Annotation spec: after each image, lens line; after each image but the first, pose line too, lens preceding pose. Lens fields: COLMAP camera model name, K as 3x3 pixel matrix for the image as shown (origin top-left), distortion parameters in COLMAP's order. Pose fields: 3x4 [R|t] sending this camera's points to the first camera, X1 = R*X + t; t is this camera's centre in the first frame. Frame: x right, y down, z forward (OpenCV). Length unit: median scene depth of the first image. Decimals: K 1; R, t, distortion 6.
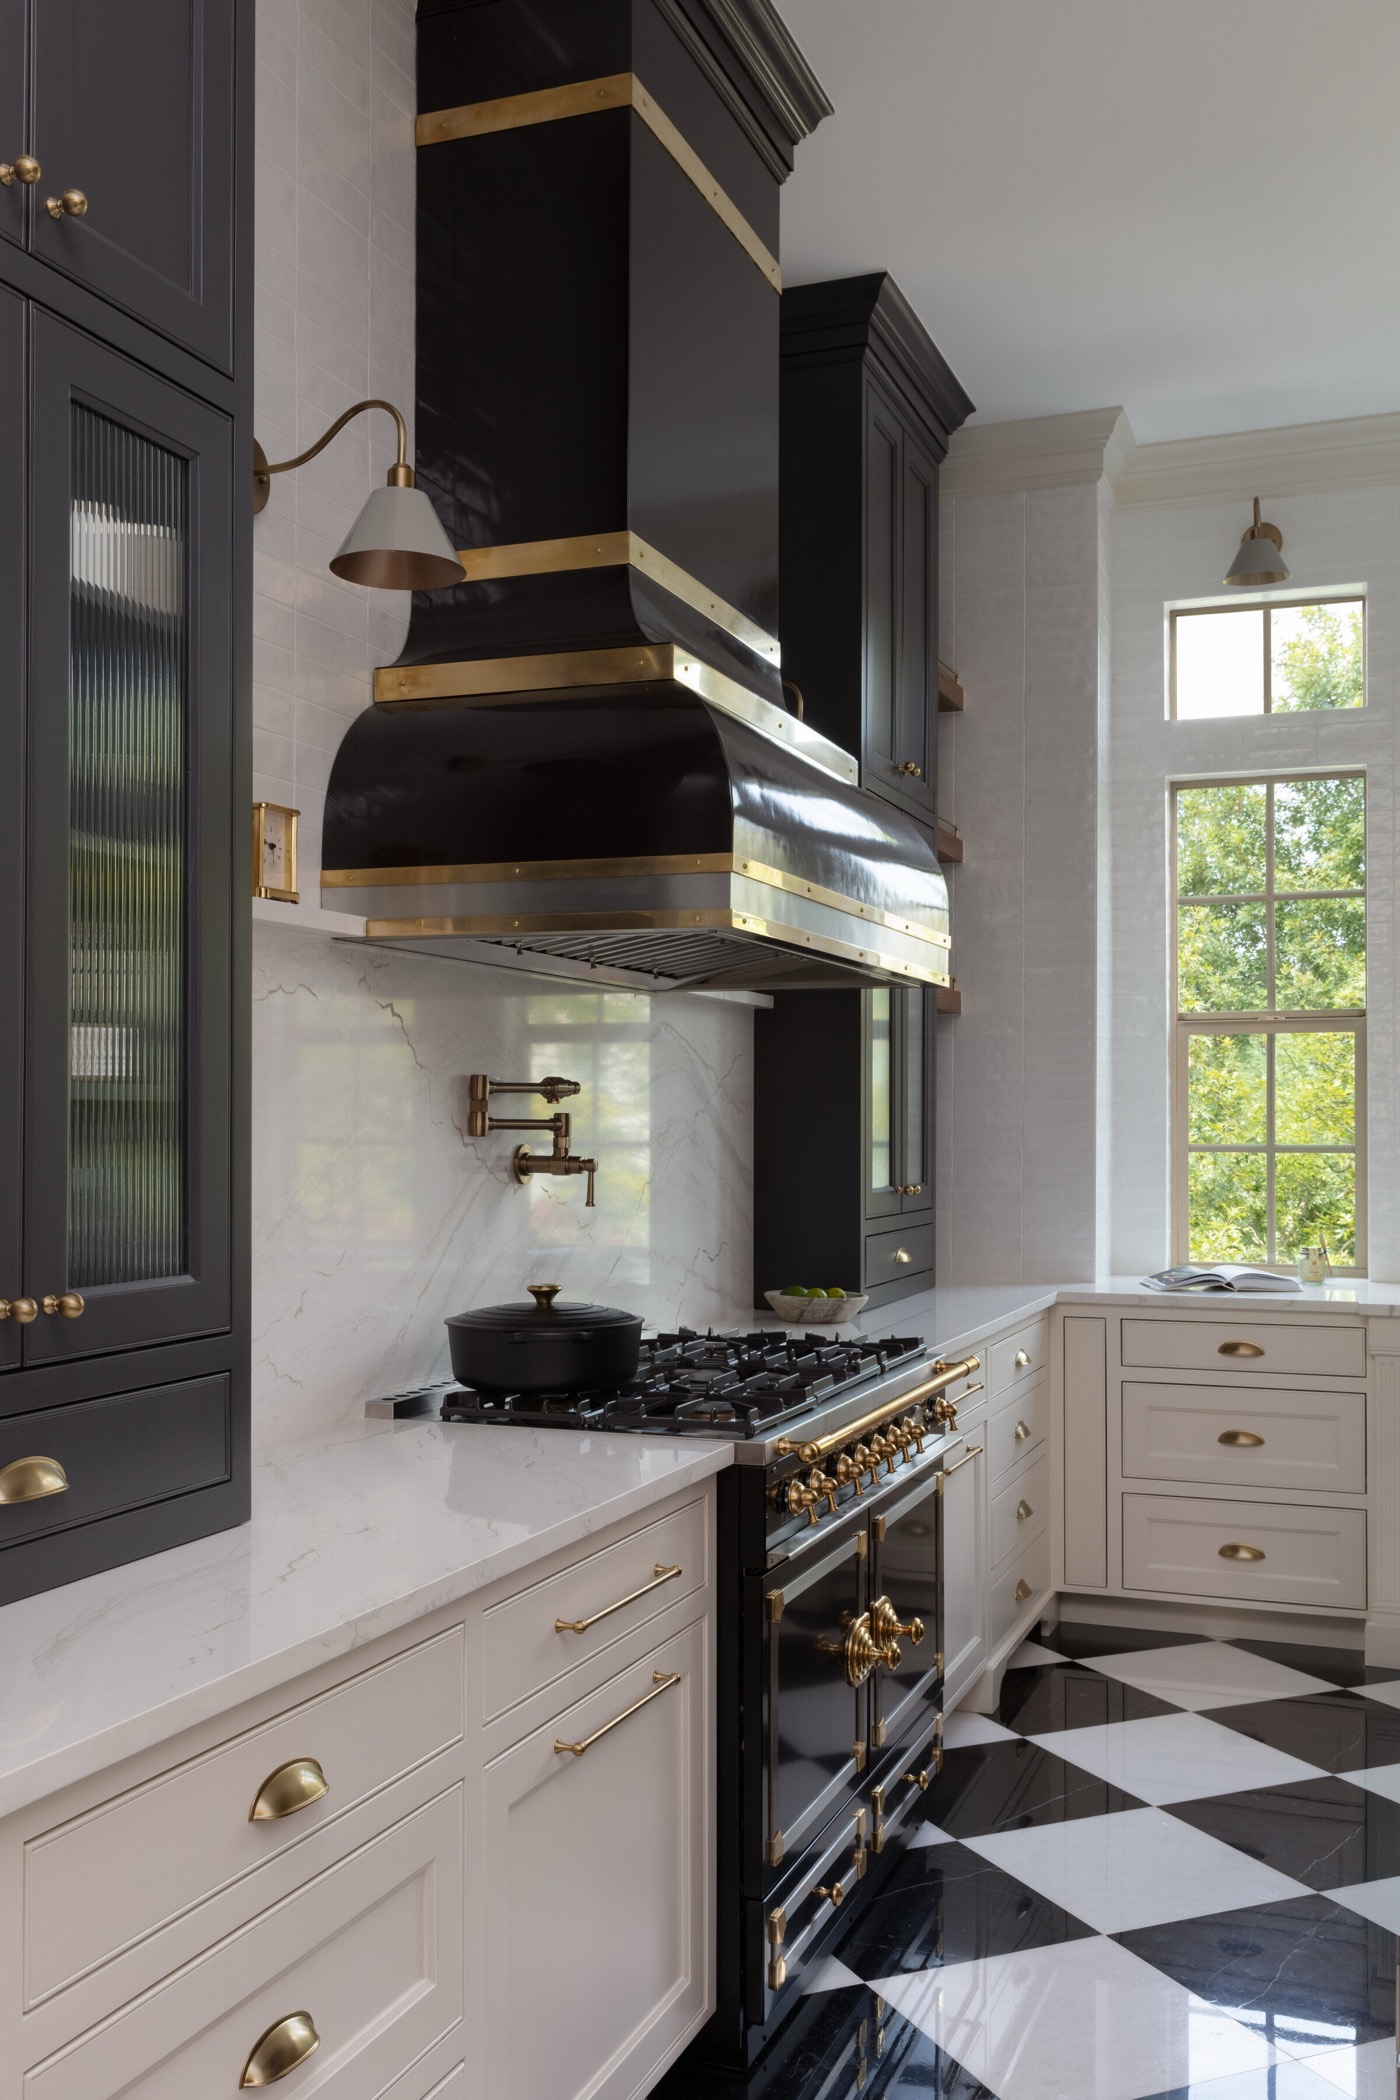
lens RADIAL K [[1941.8, 0, 700.3], [0, 1941.8, 1060.4], [0, 0, 1]] dist [0.016812, 0.000000]
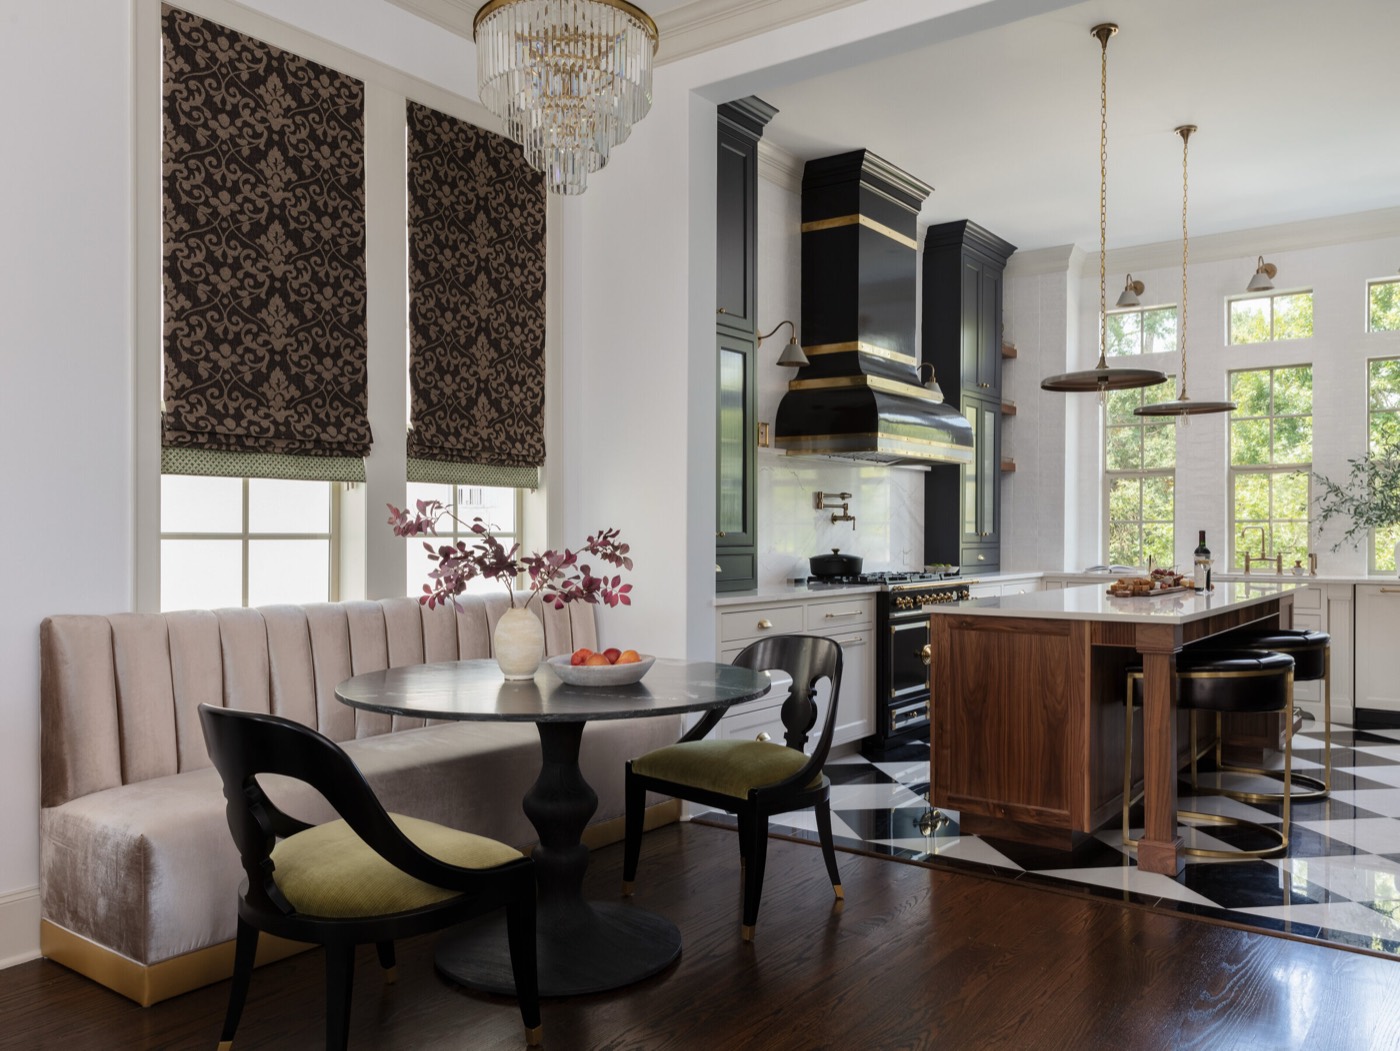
lens RADIAL K [[1105.7, 0, 698.4], [0, 1105.7, 529.5], [0, 0, 1]] dist [0.001287, -0.000367]
pose [[0.962117, 0.002606, -0.272623, 0.210600], [0.004798, 0.999638, 0.026488, 0.020966], [0.272593, -0.026793, 0.961756, -0.943887]]
